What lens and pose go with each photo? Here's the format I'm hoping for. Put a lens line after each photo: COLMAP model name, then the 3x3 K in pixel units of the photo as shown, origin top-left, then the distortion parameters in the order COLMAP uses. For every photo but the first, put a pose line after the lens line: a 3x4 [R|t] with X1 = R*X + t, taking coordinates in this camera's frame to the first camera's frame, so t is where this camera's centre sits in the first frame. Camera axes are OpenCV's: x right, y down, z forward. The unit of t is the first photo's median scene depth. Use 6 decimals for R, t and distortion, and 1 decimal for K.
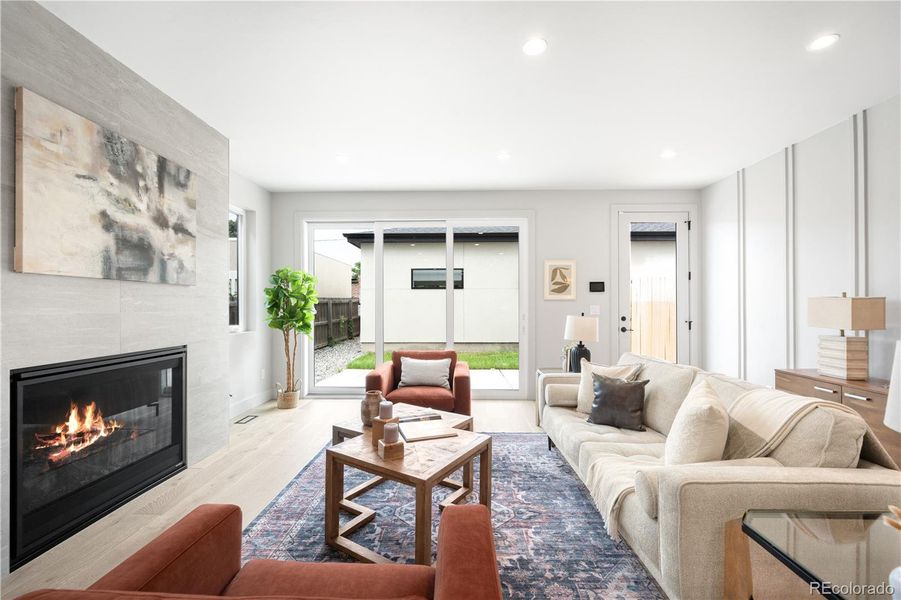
lens RADIAL K [[352.4, 0, 451.7], [0, 352.4, 302.7], [0, 0, 1]] dist [-0.005216, 0.000064]
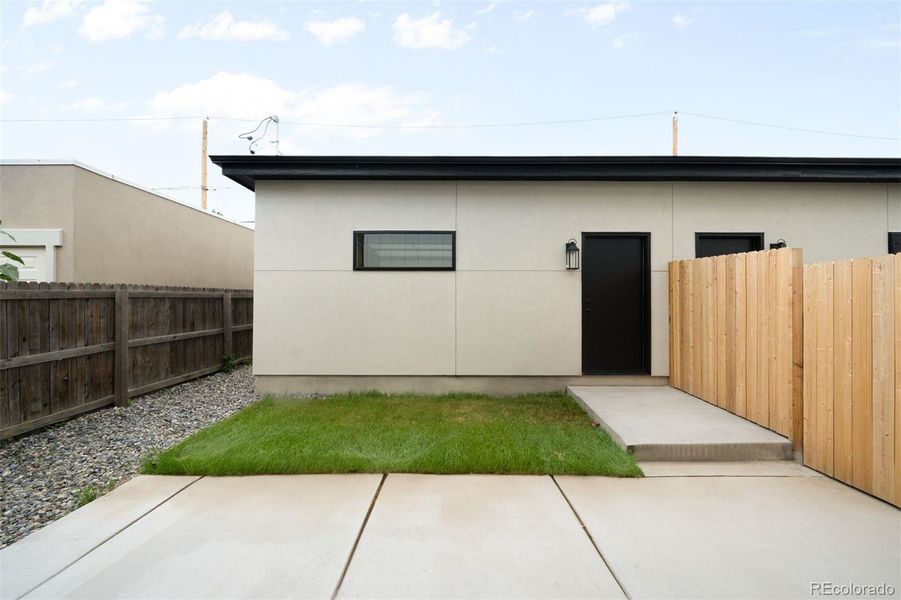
lens RADIAL K [[352.4, 0, 451.1], [0, 352.4, 300.5], [0, 0, 1]] dist [-0.005216, 0.000064]
pose [[0.999127, 0.007694, 0.041063, 0.006468], [-0.007831, 0.999964, 0.003161, 0.000345], [-0.041038, -0.003480, 0.999152, 0.483191]]
